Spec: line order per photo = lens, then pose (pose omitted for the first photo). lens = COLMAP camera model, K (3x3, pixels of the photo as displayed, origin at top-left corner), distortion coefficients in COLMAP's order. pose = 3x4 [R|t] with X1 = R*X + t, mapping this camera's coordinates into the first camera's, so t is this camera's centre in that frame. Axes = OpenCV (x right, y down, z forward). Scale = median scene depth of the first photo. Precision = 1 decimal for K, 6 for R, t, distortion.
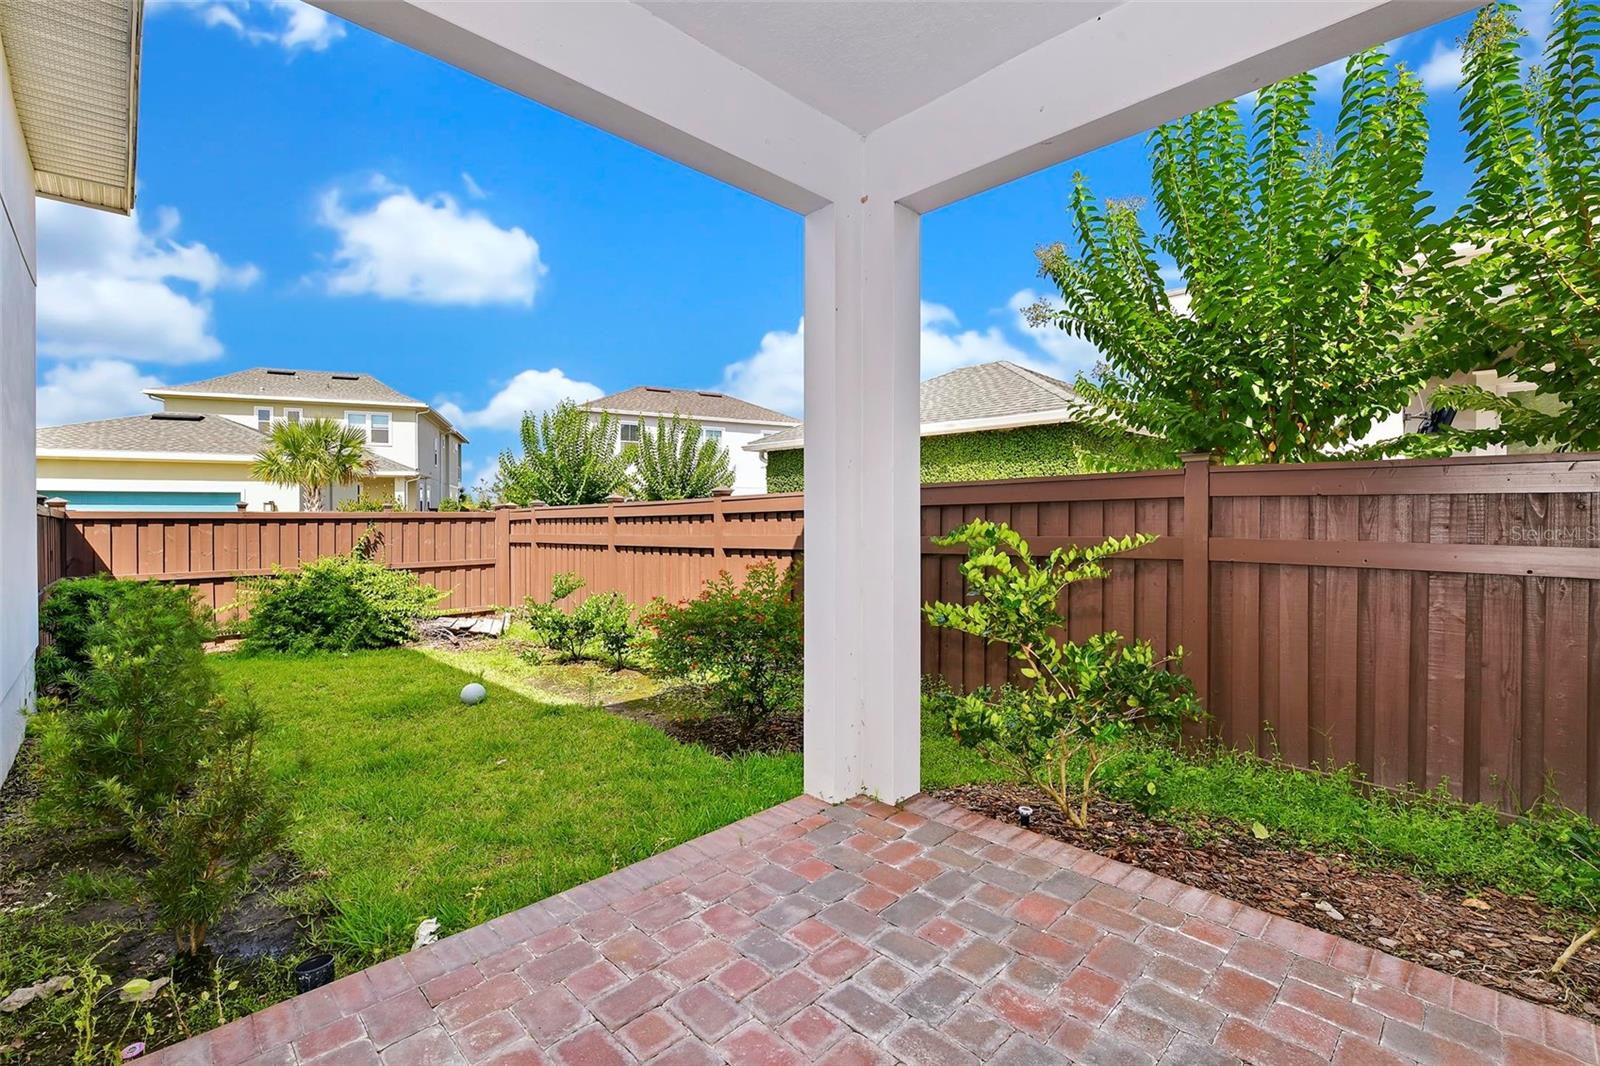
lens RADIAL K [[695.7, 0, 804.5], [0, 695.7, 529.3], [0, 0, 1]] dist [0.001035, -0.001619]
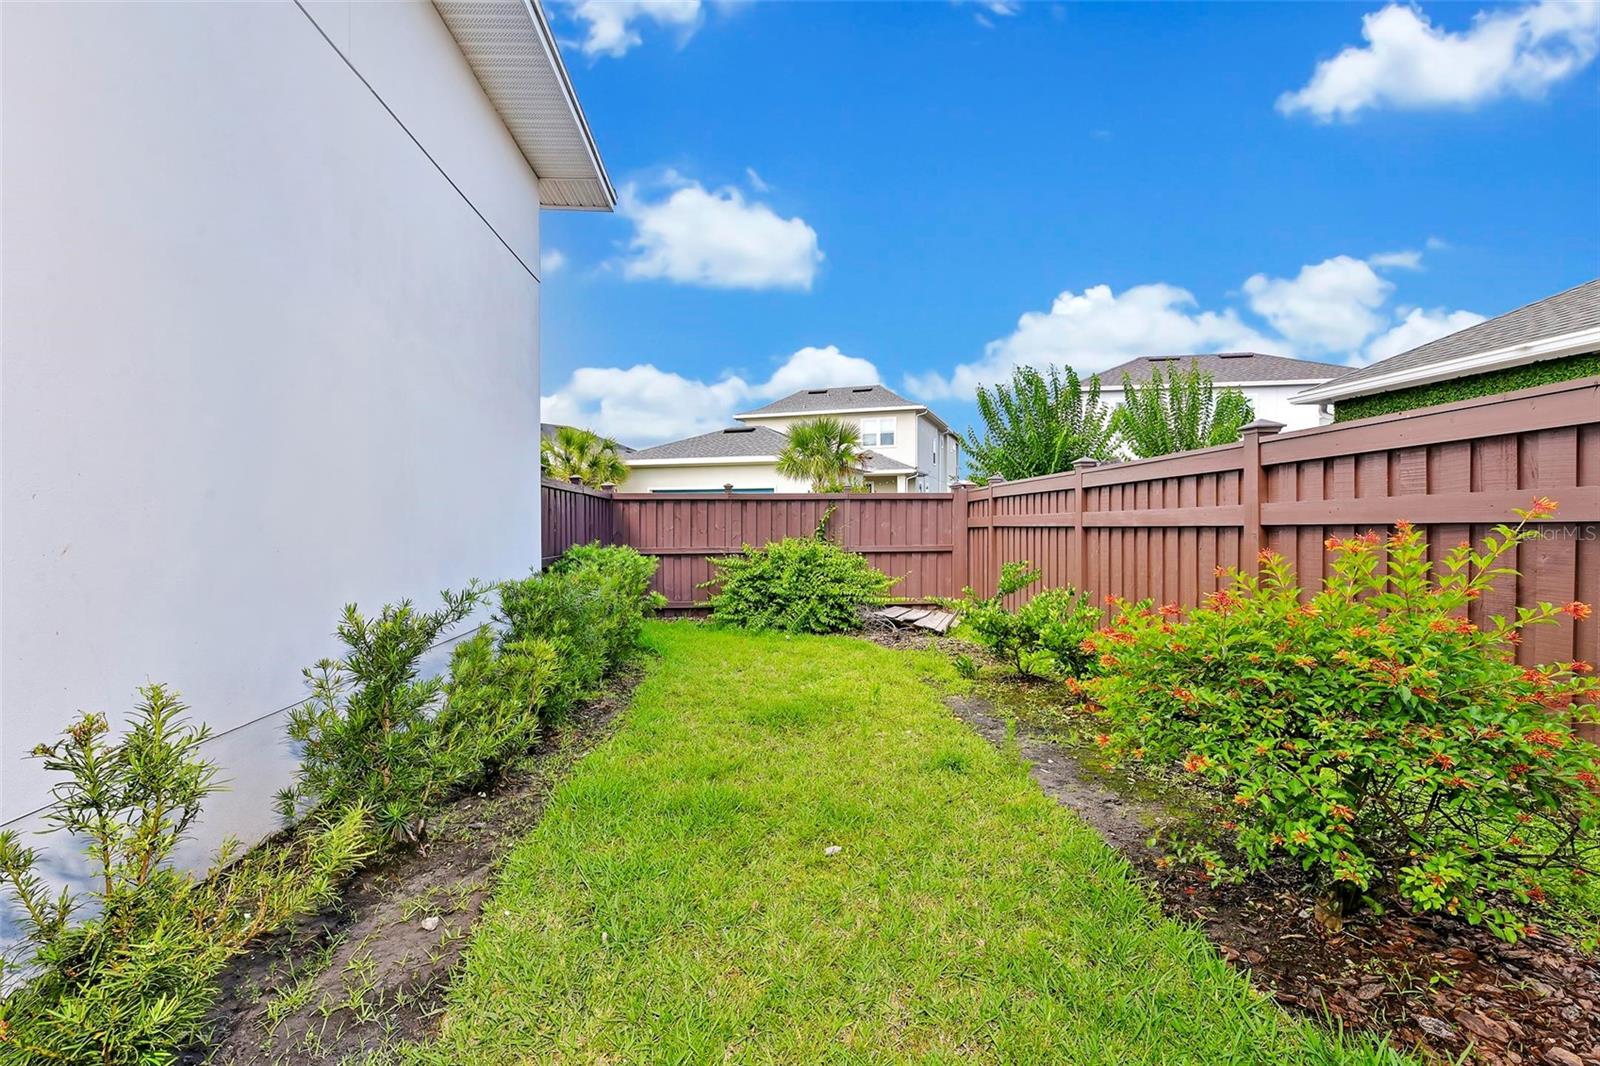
lens RADIAL K [[695.7, 0, 808.6], [0, 695.7, 527.4], [0, 0, 1]] dist [0.001035, -0.001619]
pose [[0.775122, 0.007423, -0.631768, -0.035493], [-0.009085, 0.999959, 0.000603, 0.026463], [0.631747, 0.005272, 0.775157, 0.251360]]
